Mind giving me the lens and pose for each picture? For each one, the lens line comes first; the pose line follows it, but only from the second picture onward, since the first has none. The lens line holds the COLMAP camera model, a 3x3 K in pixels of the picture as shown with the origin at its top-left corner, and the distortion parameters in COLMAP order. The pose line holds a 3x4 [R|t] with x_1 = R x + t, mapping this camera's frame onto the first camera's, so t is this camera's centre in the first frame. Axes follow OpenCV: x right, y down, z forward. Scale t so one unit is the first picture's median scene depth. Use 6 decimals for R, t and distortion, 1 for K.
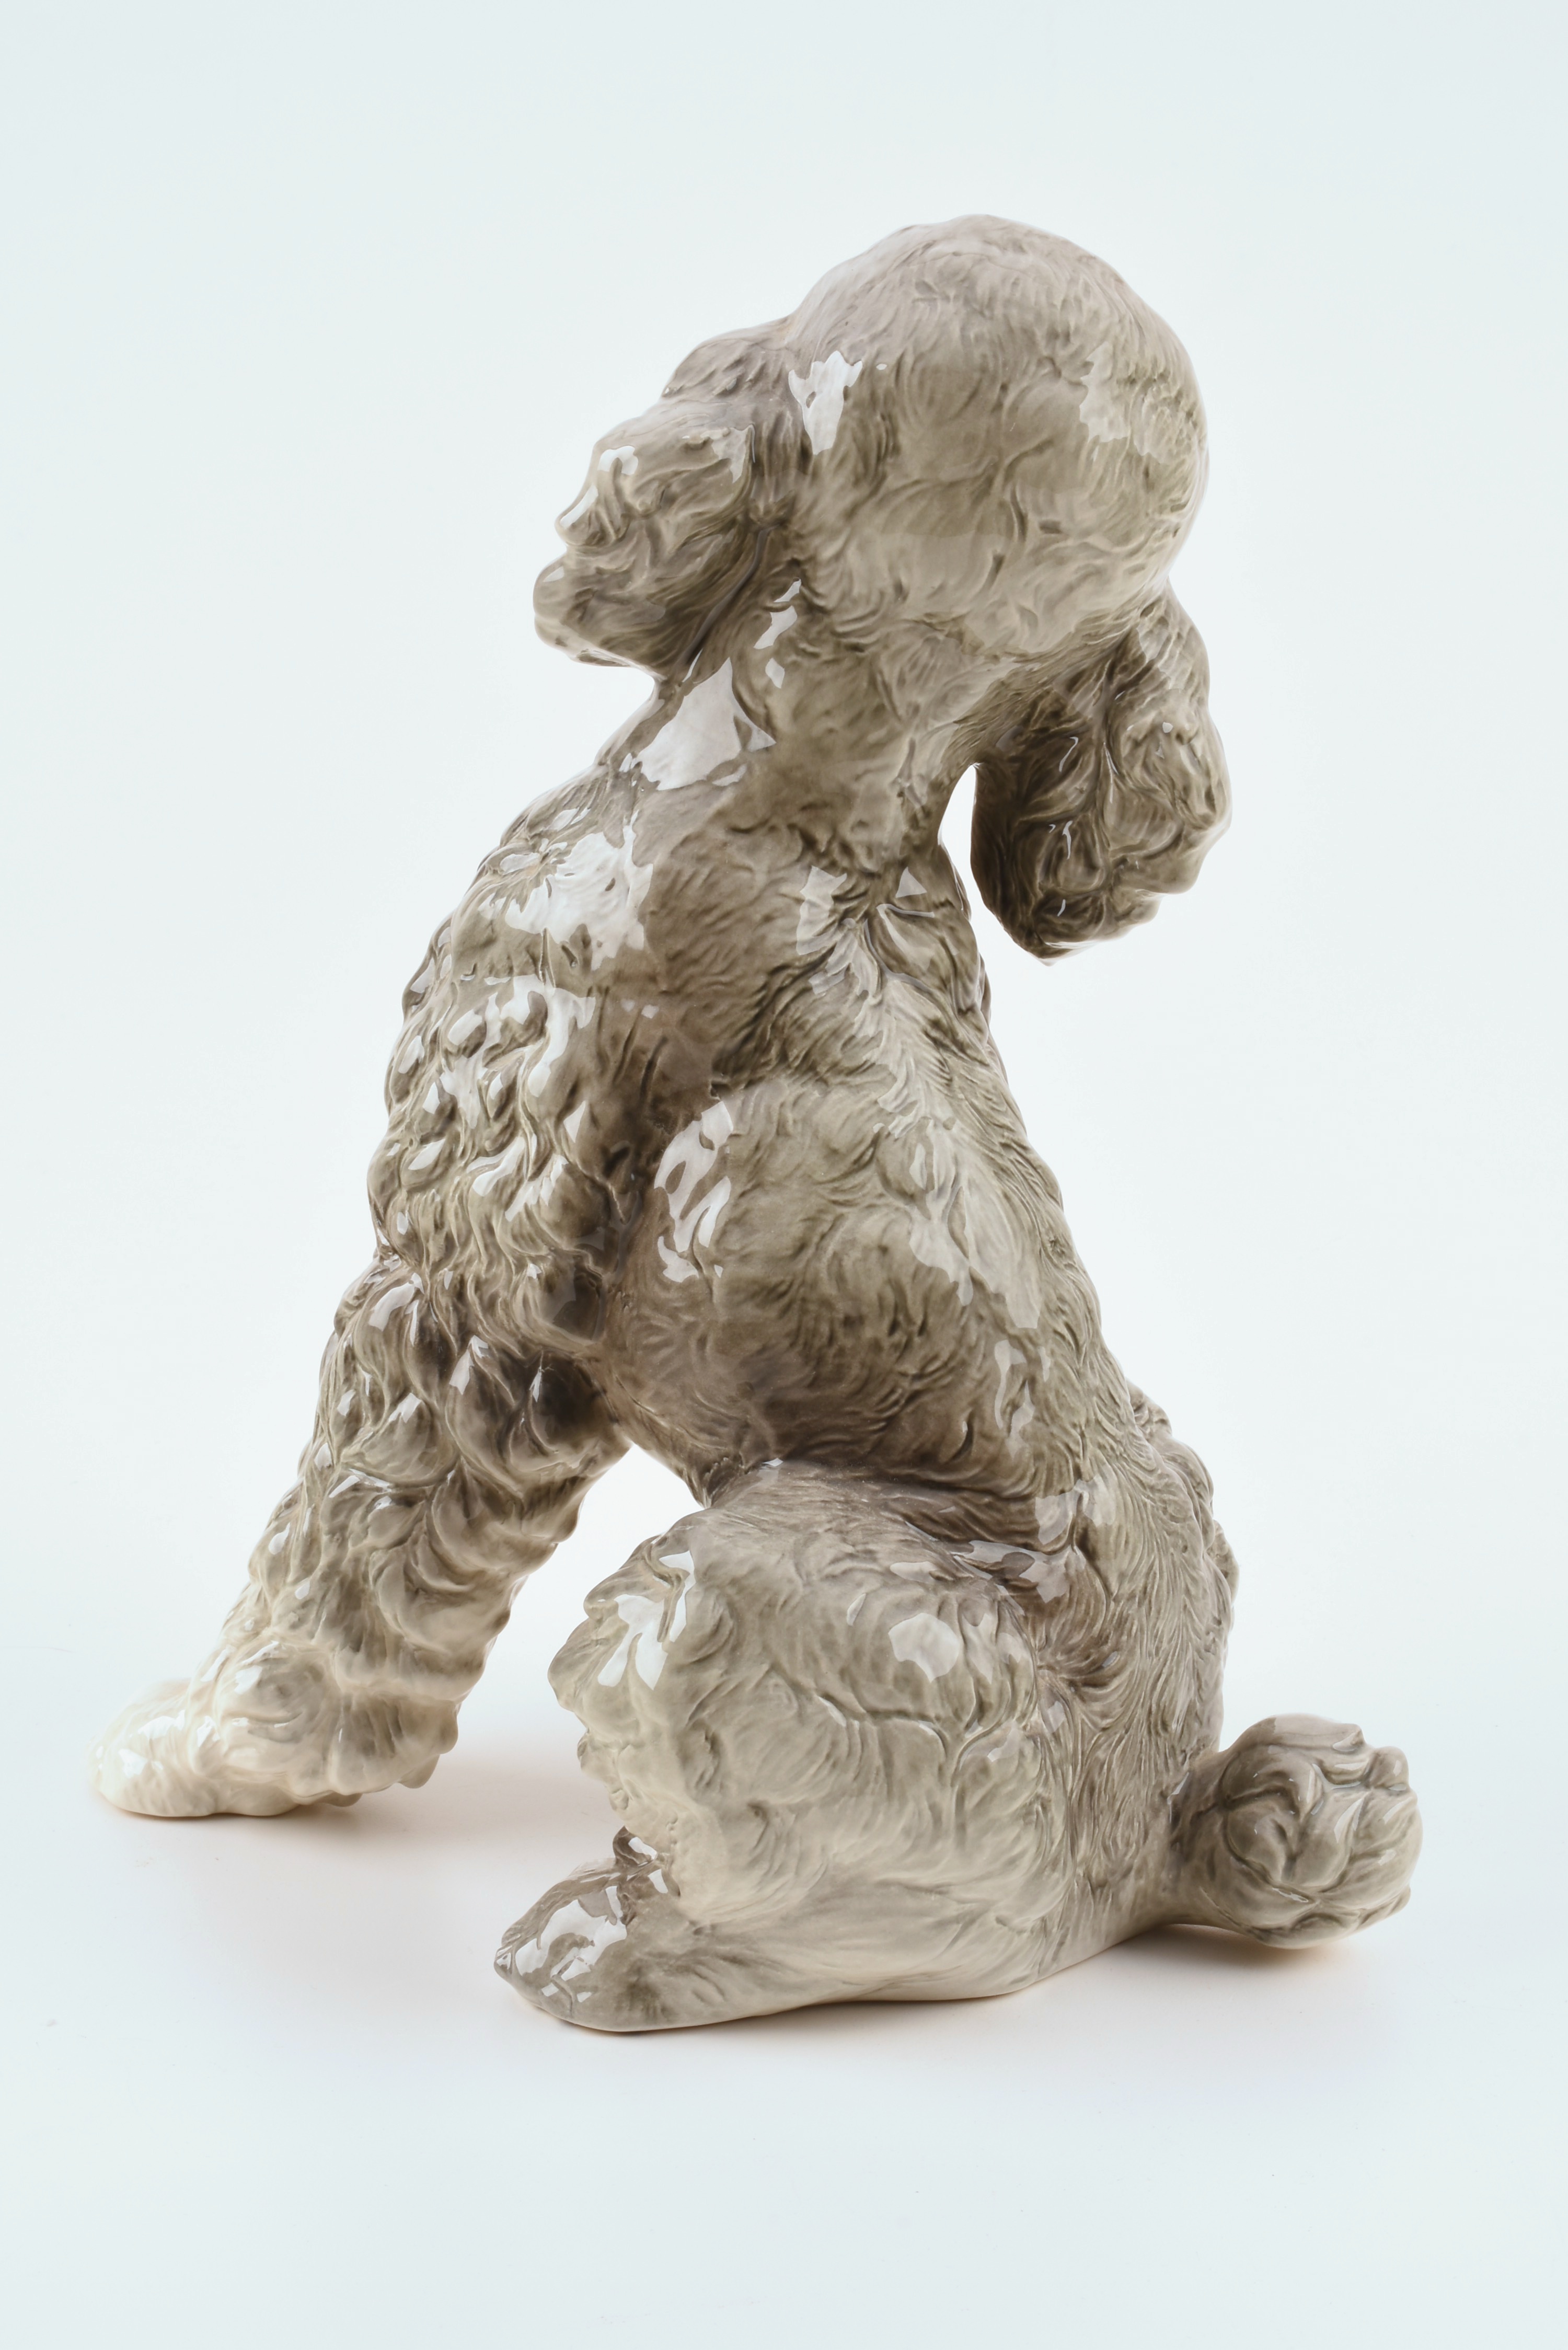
lens RADIAL K [[5214.1, 0, 784.9], [0, 5214.1, 1169.0], [0, 0, 1]] dist [-0.053479, 0.000000]
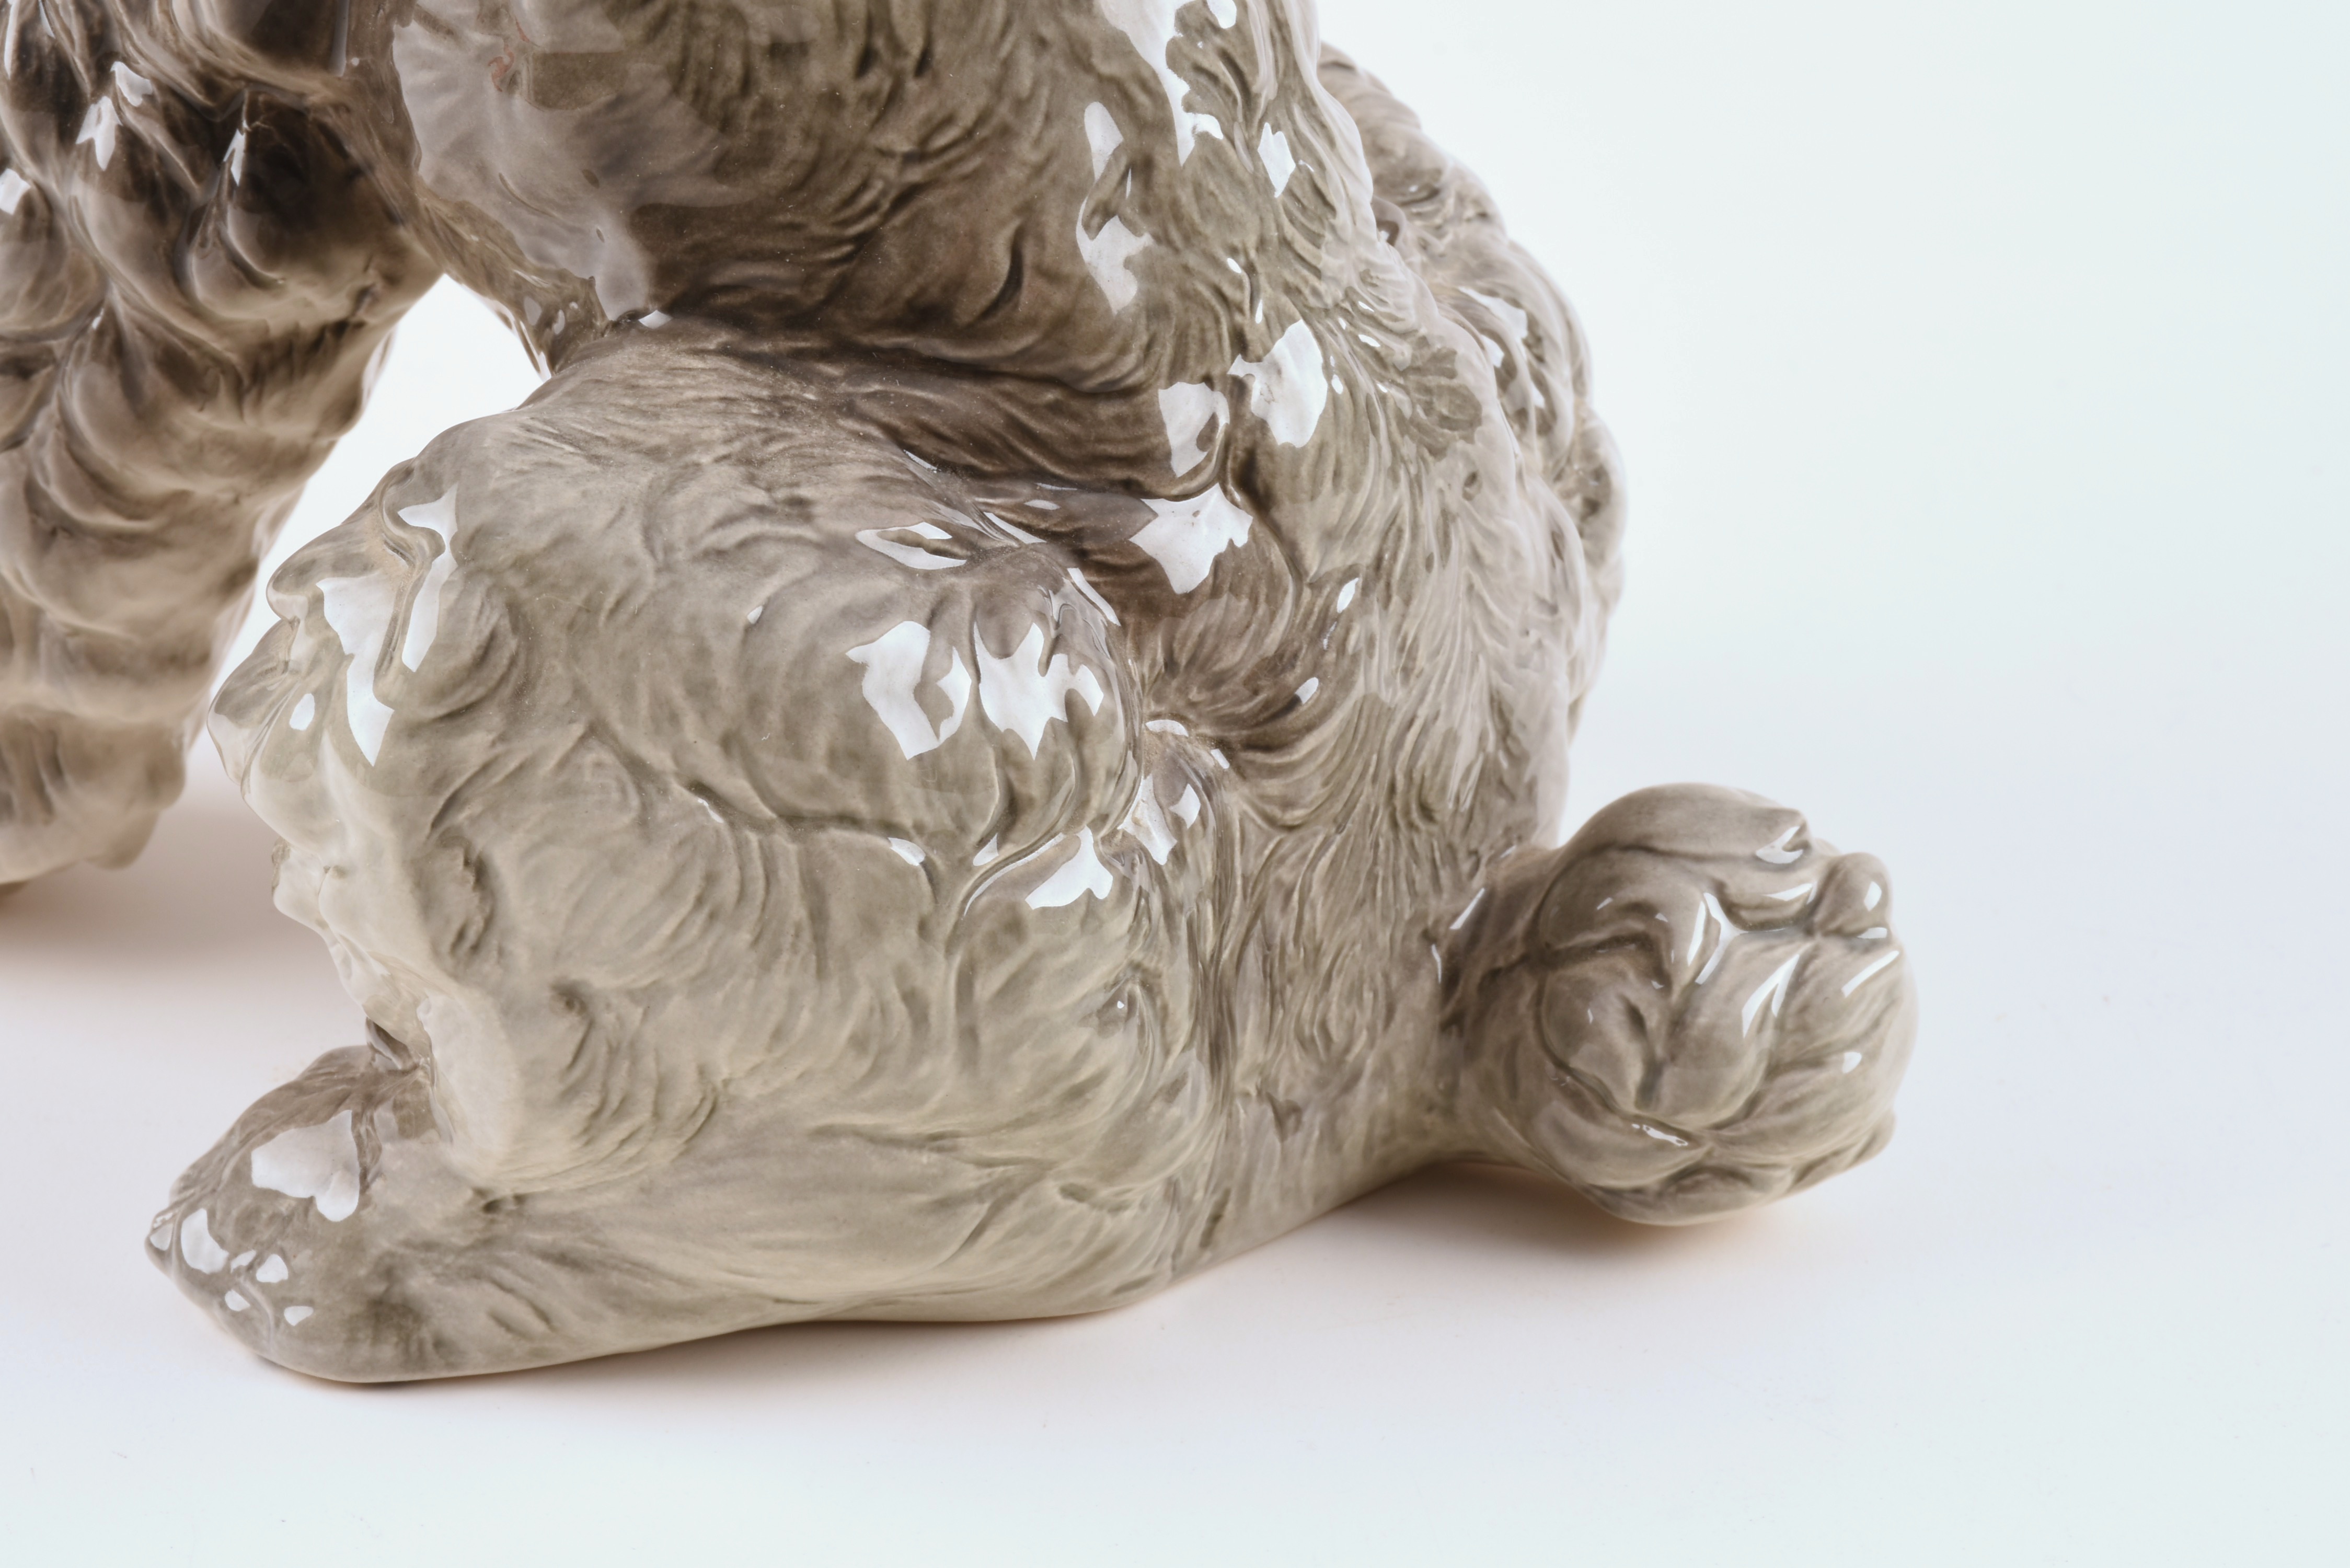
lens RADIAL K [[6717.6, 0, 1171.9], [0, 6717.6, 788.7], [0, 0, 1]] dist [-0.001166, 0.000000]
pose [[0.996392, 0.017953, -0.082953, 0.106488], [-0.003450, 0.985131, 0.171772, -0.012785], [0.084803, -0.170866, 0.981638, 0.337648]]
